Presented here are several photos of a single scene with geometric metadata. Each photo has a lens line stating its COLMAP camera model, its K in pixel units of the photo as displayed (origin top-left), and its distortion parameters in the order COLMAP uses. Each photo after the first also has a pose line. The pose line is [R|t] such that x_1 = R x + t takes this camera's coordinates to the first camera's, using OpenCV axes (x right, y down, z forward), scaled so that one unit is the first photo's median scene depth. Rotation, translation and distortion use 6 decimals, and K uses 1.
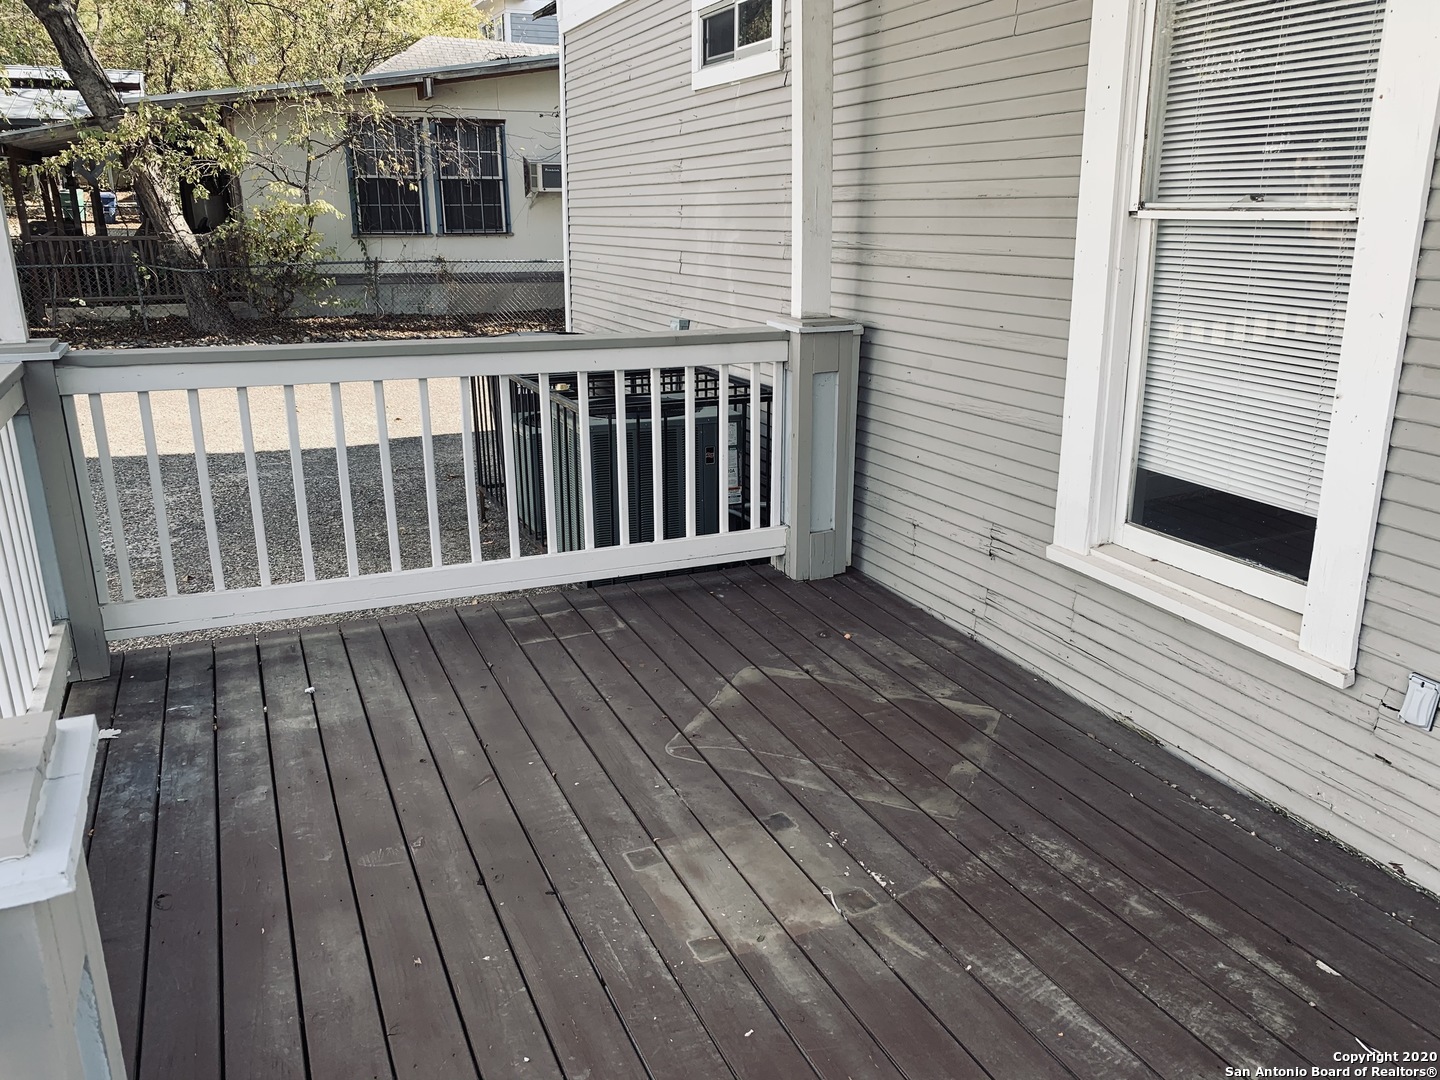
lens RADIAL K [[1100.5, 0, 719.3], [0, 1100.5, 537.4], [0, 0, 1]] dist [0.042979, -0.052399]
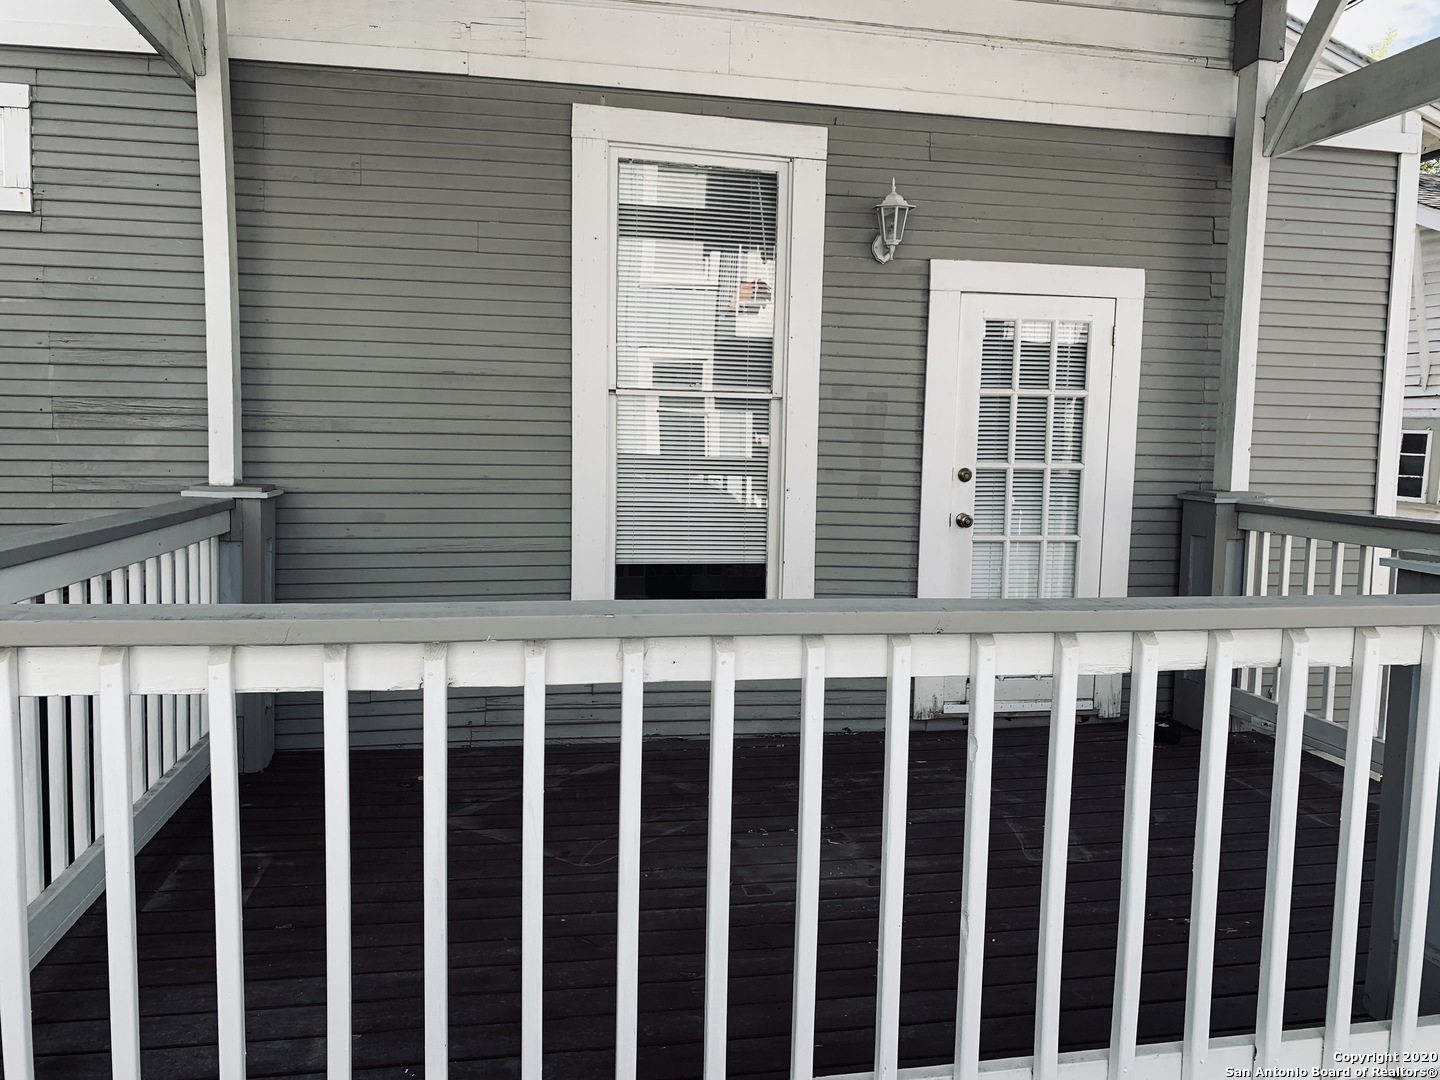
lens RADIAL K [[1100.5, 0, 718.3], [0, 1100.5, 541.2], [0, 0, 1]] dist [0.042979, -0.052399]
pose [[0.226192, -0.089336, 0.969977, -0.822288], [0.253903, 0.966770, 0.029832, -0.085430], [-0.940410, 0.239532, 0.241359, 0.444163]]
